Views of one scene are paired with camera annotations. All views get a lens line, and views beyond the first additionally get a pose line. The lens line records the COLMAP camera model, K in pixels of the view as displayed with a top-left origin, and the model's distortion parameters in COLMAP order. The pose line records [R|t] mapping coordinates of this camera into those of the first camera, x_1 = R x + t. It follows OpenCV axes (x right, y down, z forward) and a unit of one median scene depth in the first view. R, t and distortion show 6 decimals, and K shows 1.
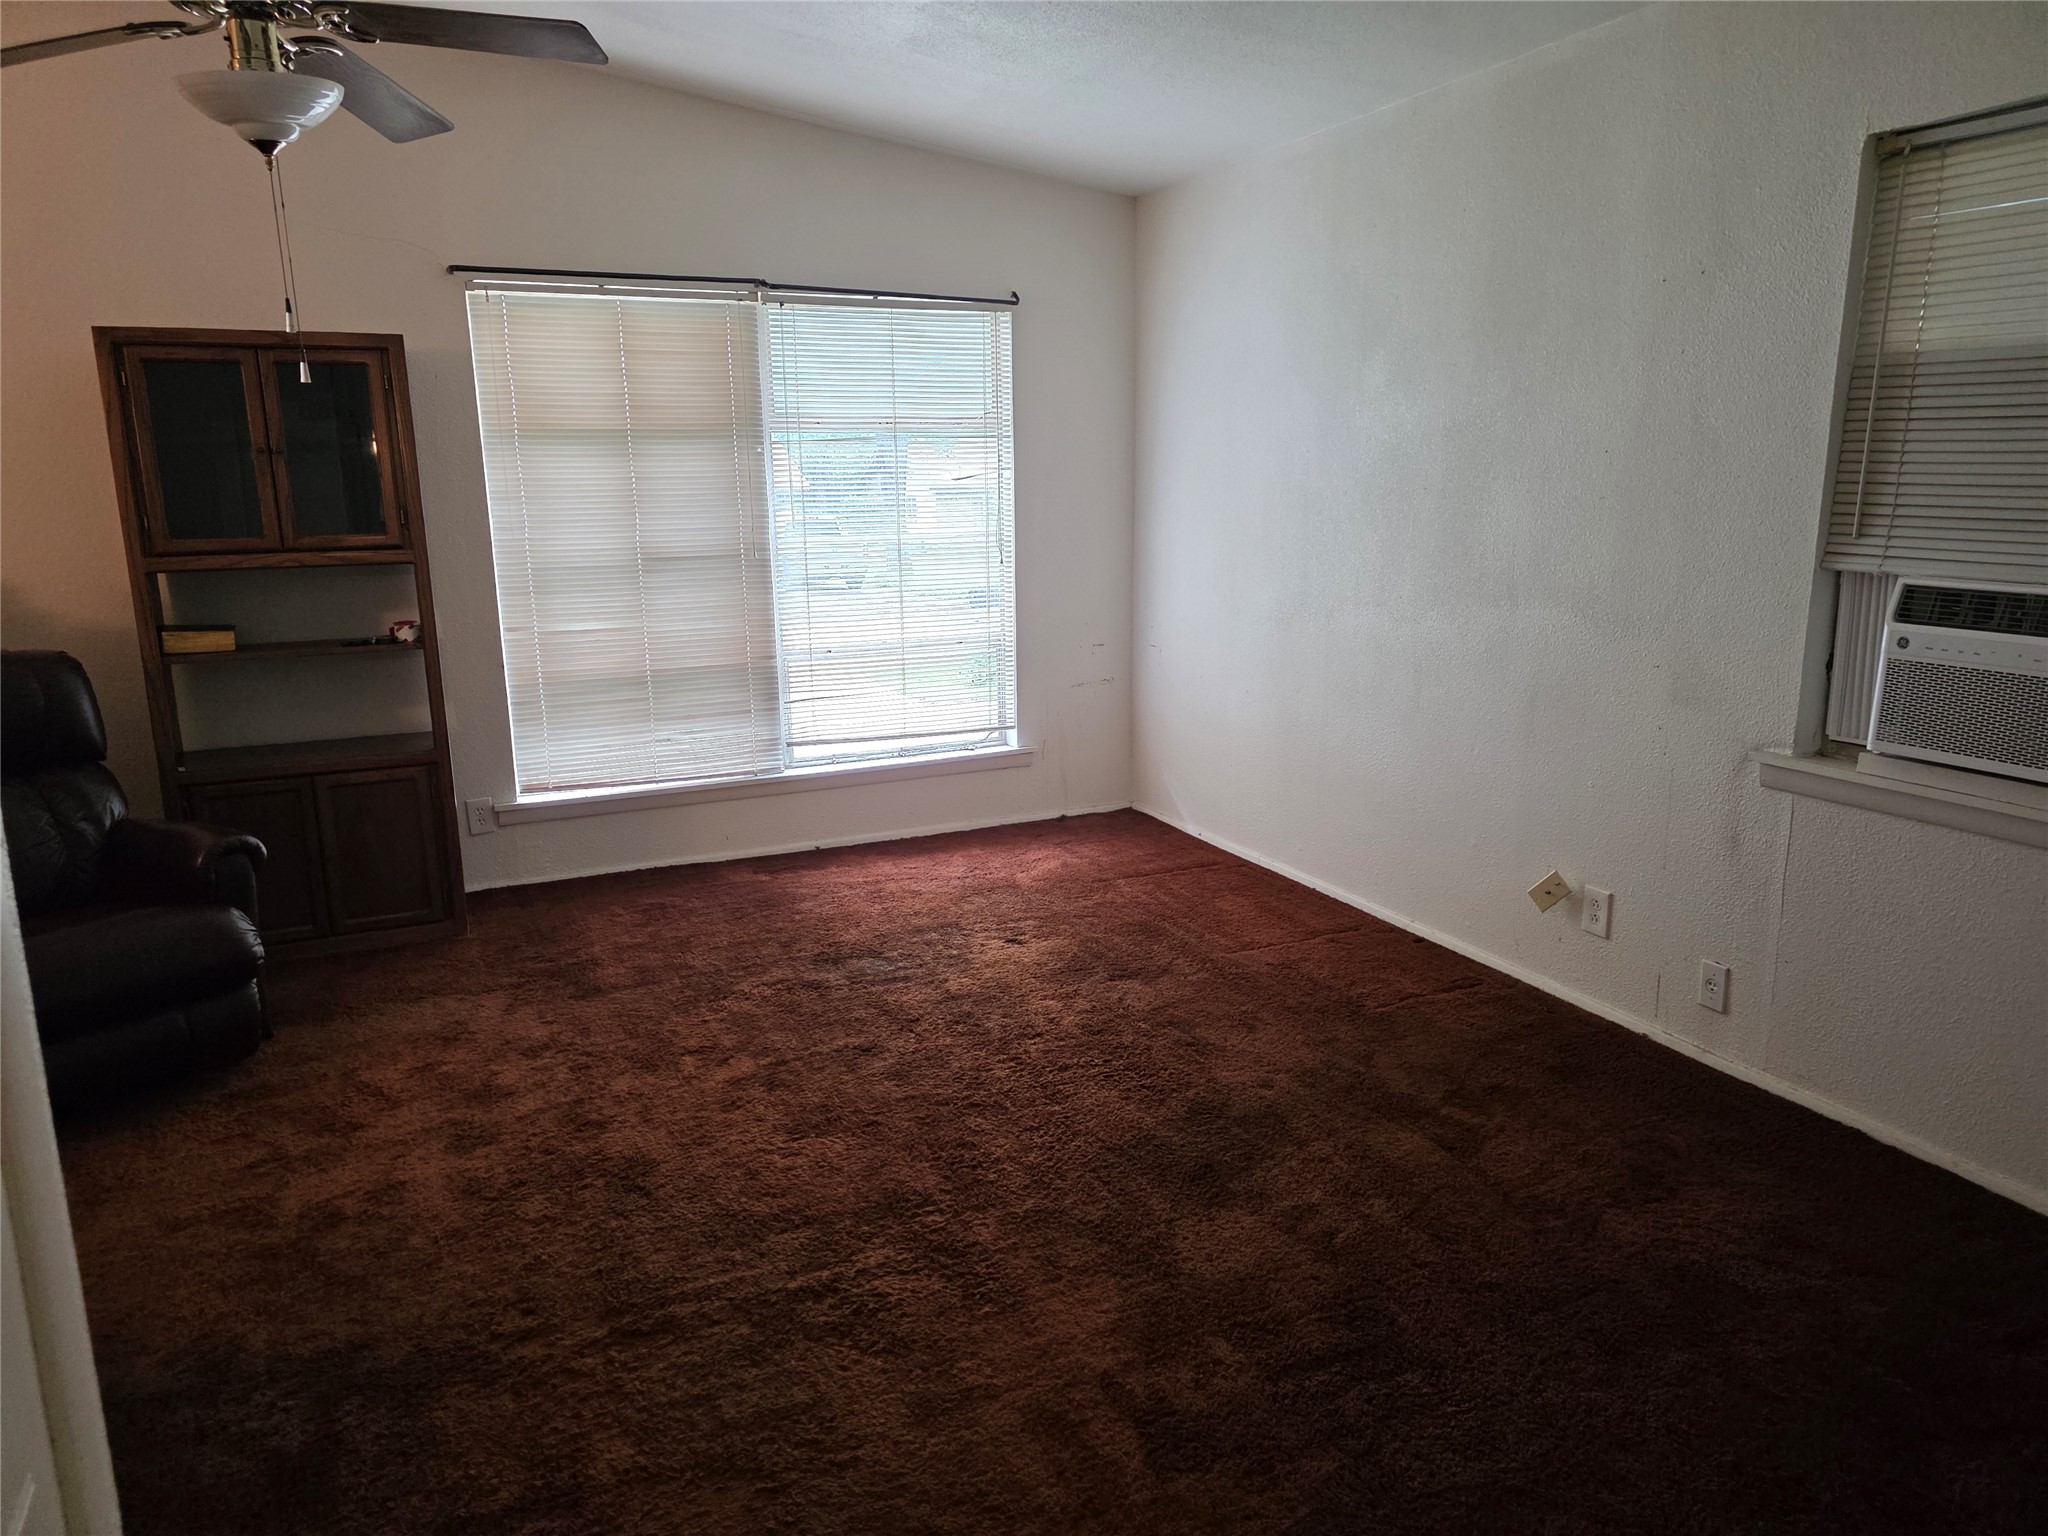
lens RADIAL K [[1409.3, 0, 1033.3], [0, 1409.3, 763.6], [0, 0, 1]] dist [0.083165, -0.085948]
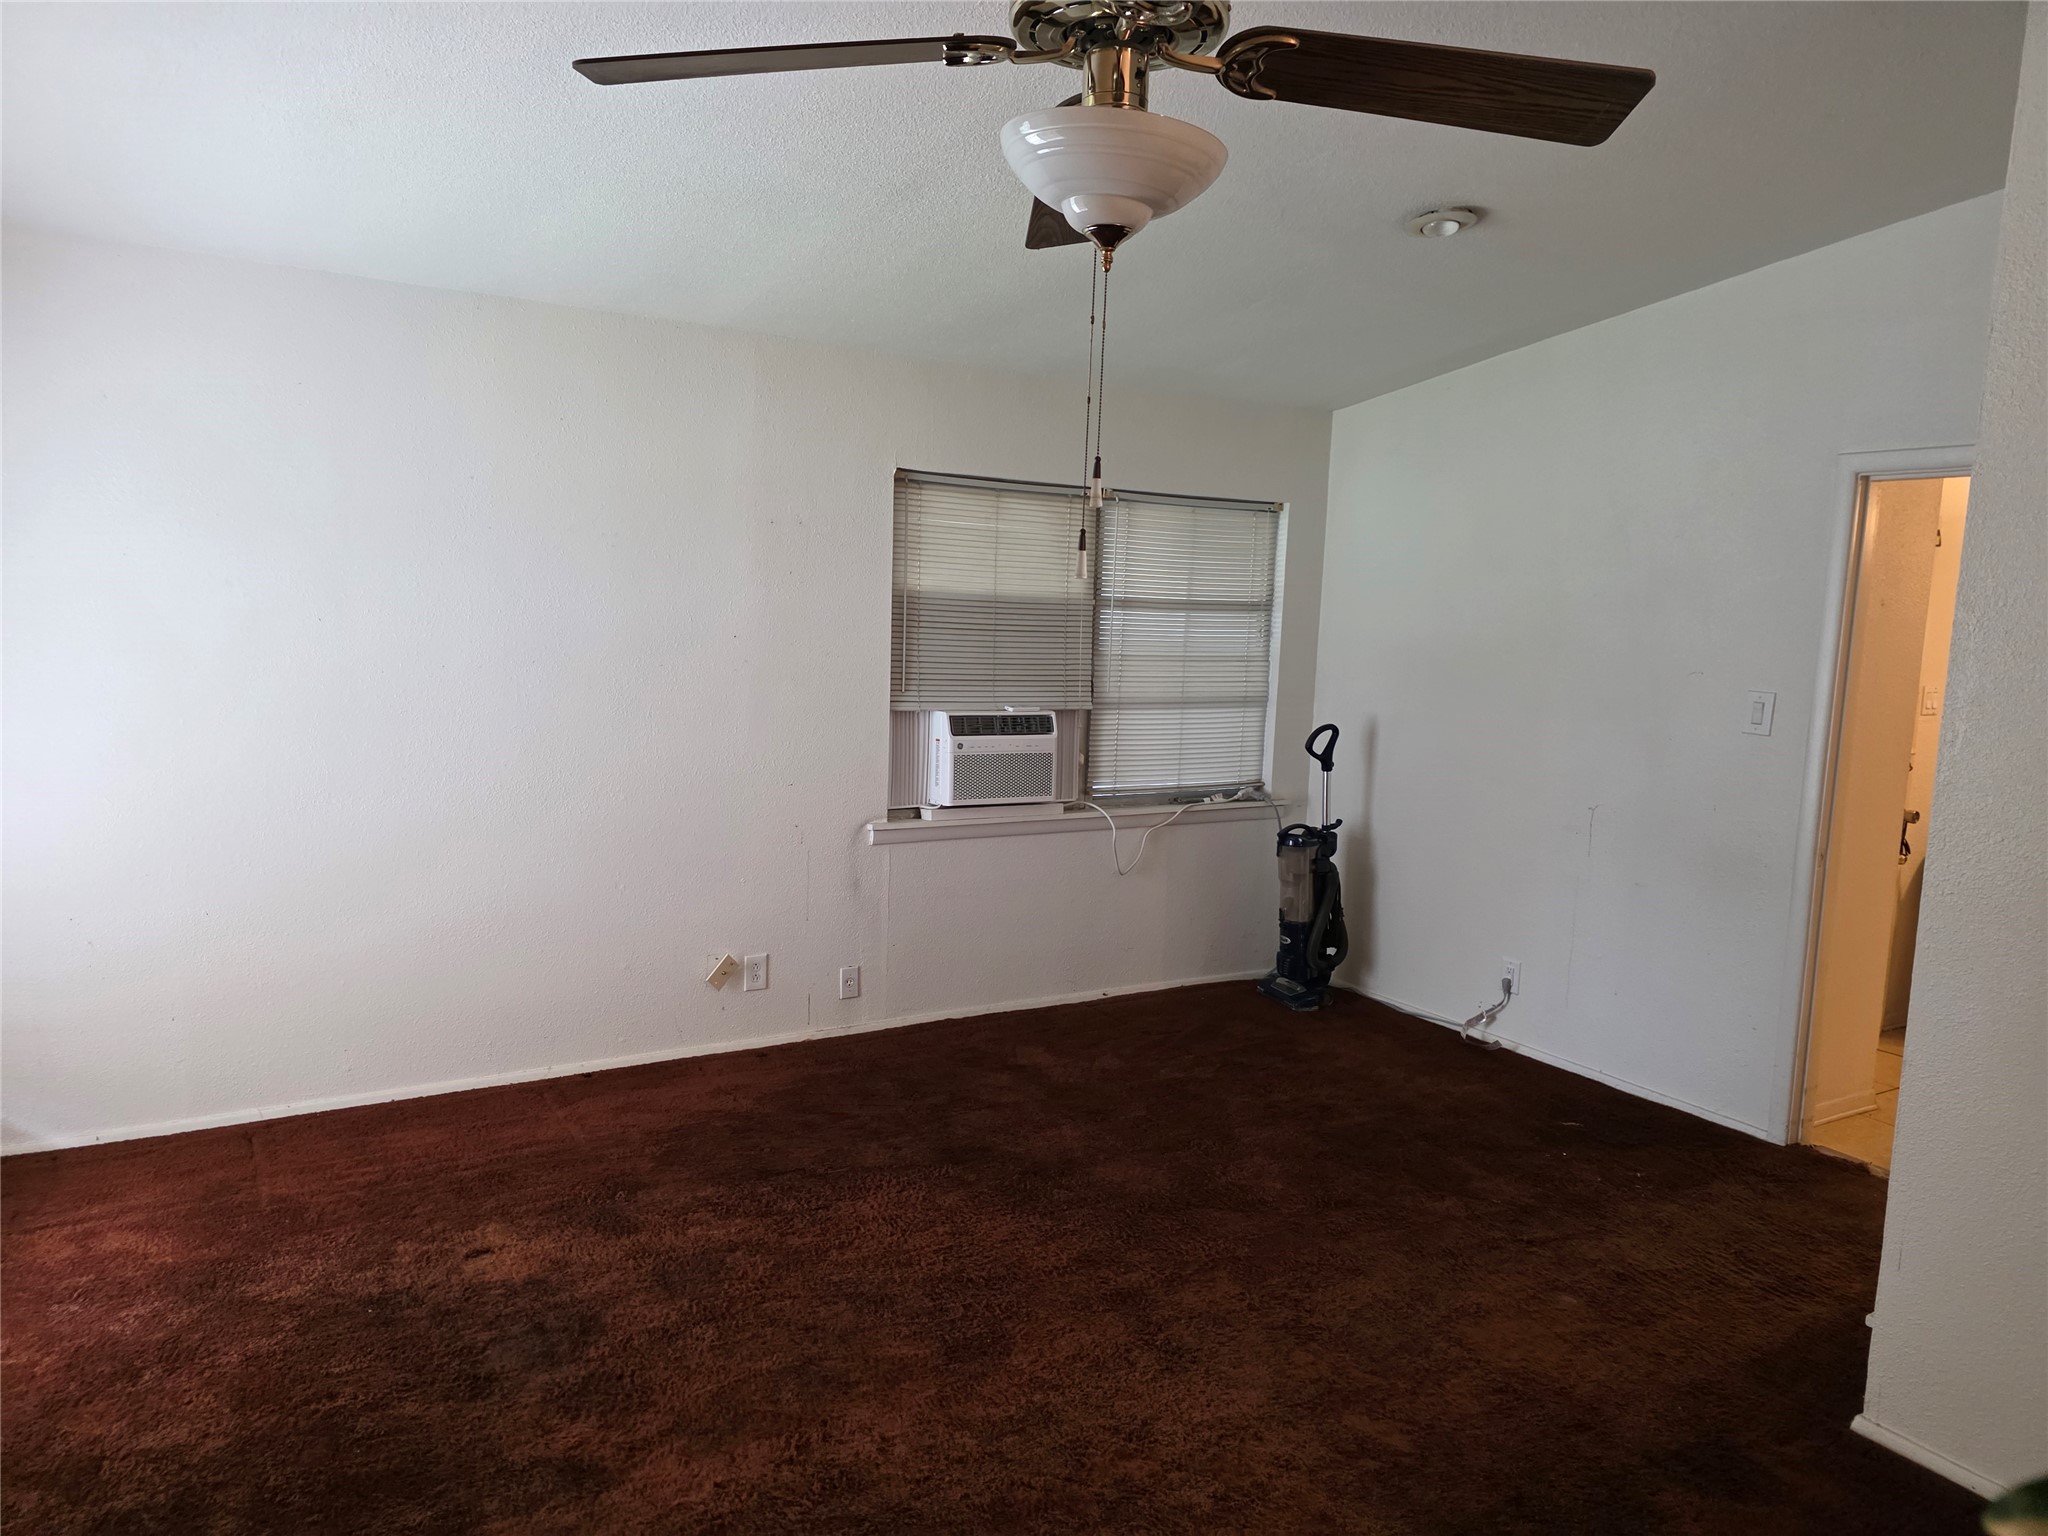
lens RADIAL K [[1409.3, 0, 1033.3], [0, 1409.3, 763.6], [0, 0, 1]] dist [0.083165, -0.085948]
pose [[-0.179584, -0.095547, 0.979092, -0.759323], [0.159502, 0.979275, 0.124821, -0.172594], [-0.970726, 0.178583, -0.160622, 0.753794]]
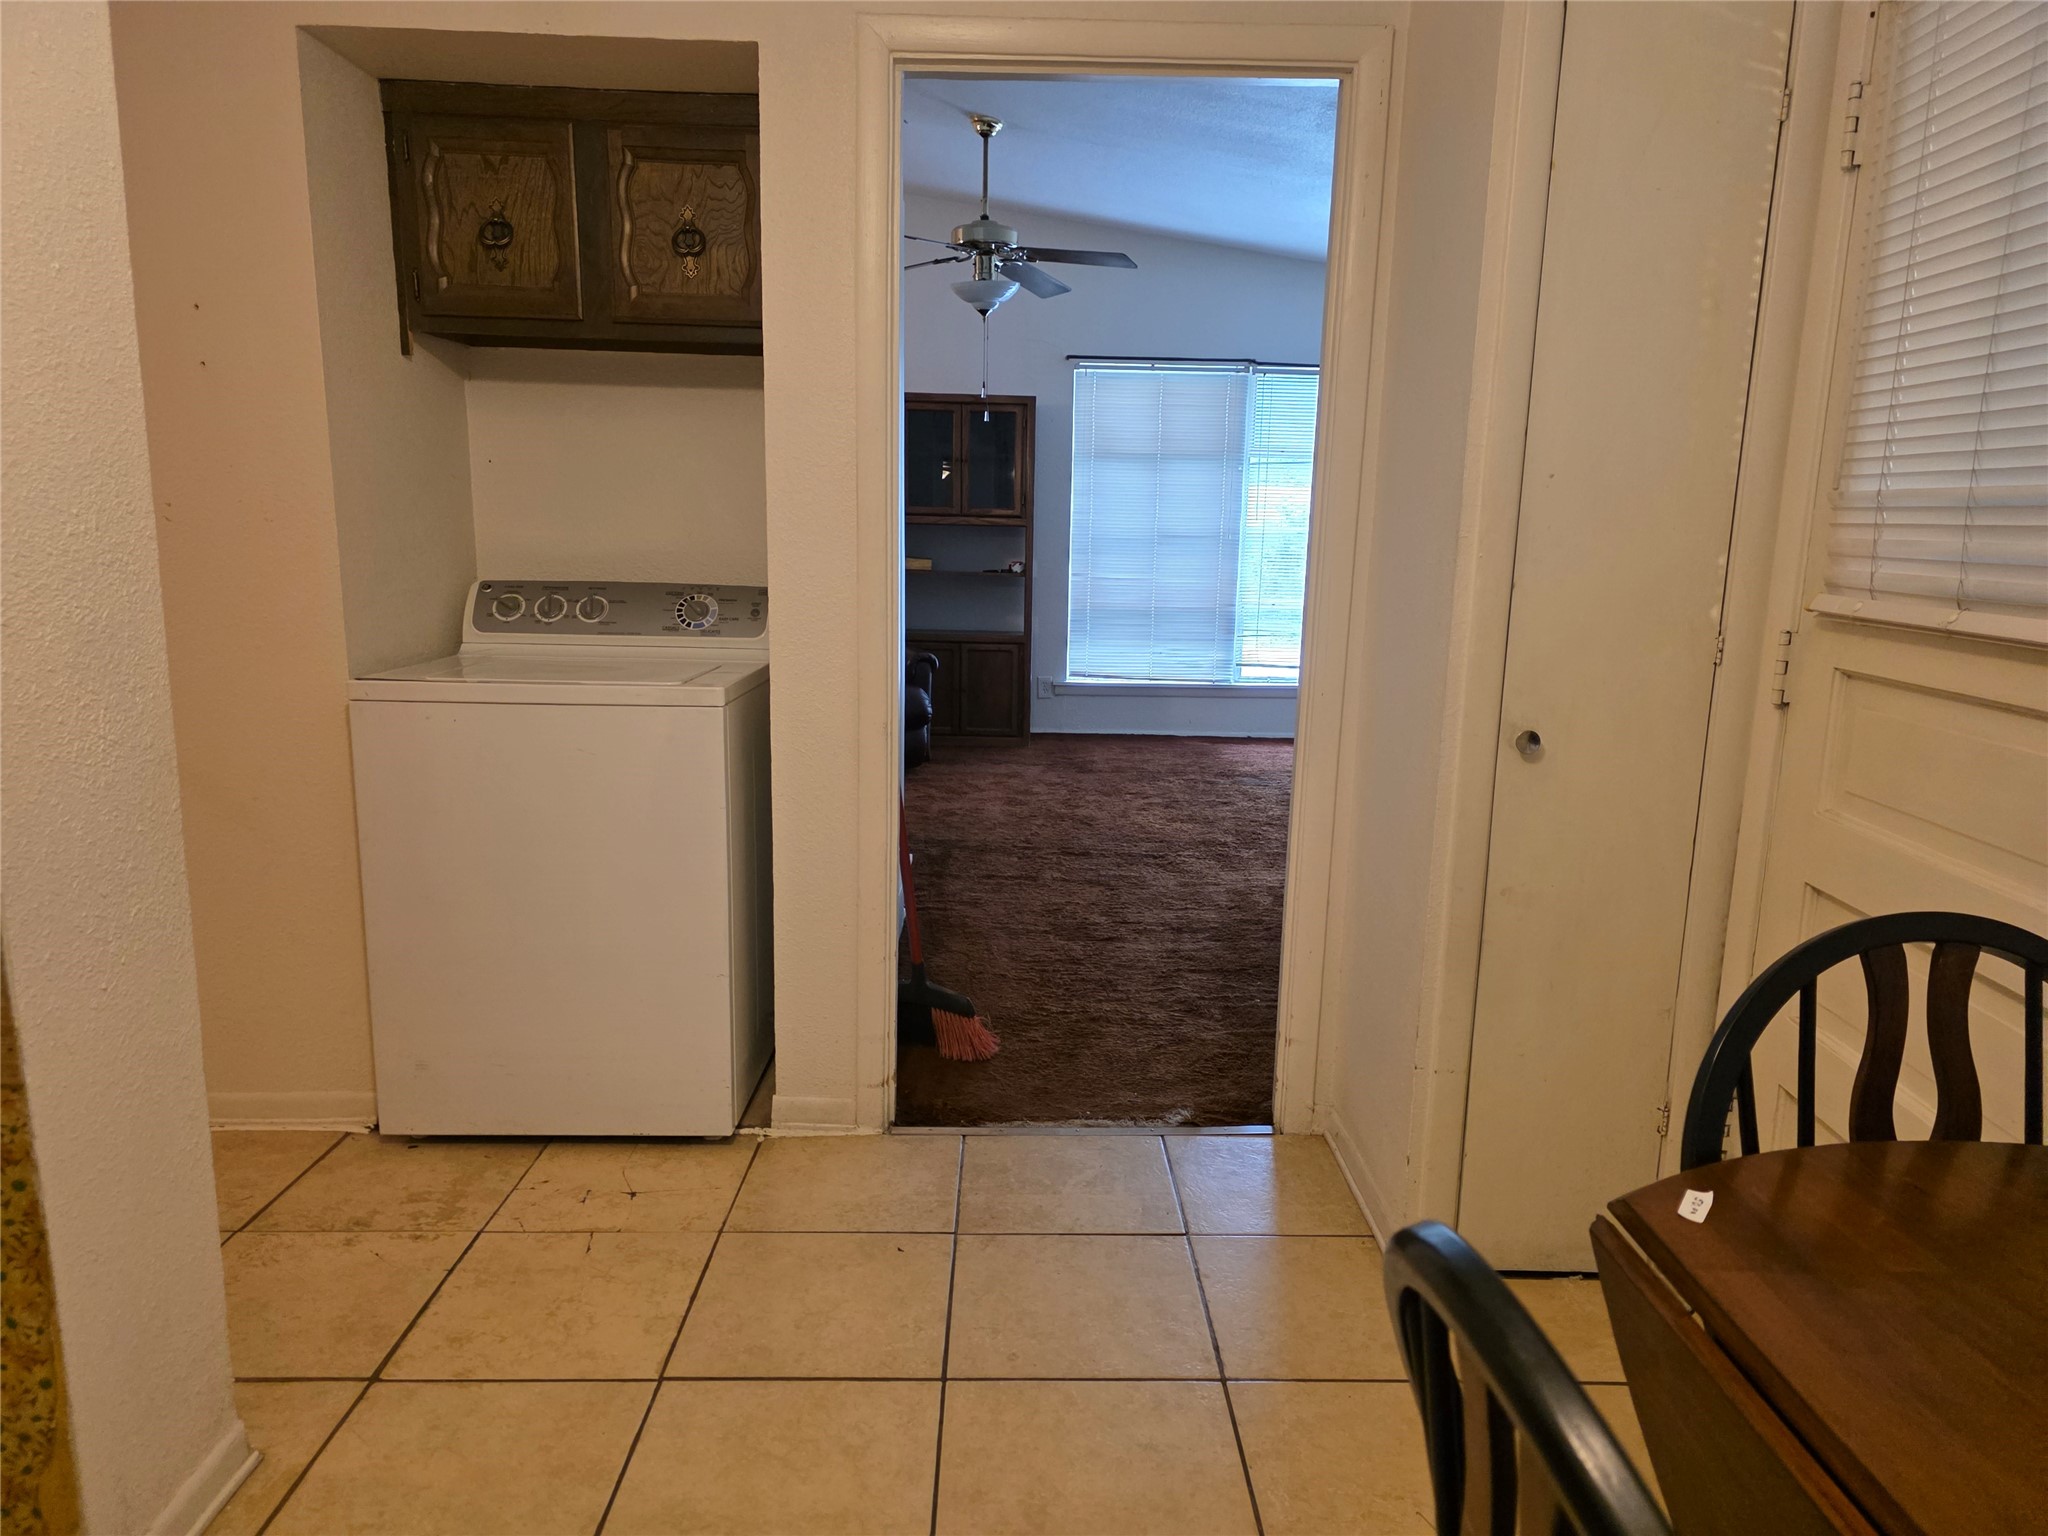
lens RADIAL K [[1409.3, 0, 1033.3], [0, 1409.3, 763.6], [0, 0, 1]] dist [0.083165, -0.085948]
pose [[0.915497, 0.106498, -0.387974, 0.280793], [-0.119036, 0.992855, -0.008353, 0.164254], [0.384312, 0.053831, 0.921632, -0.582961]]
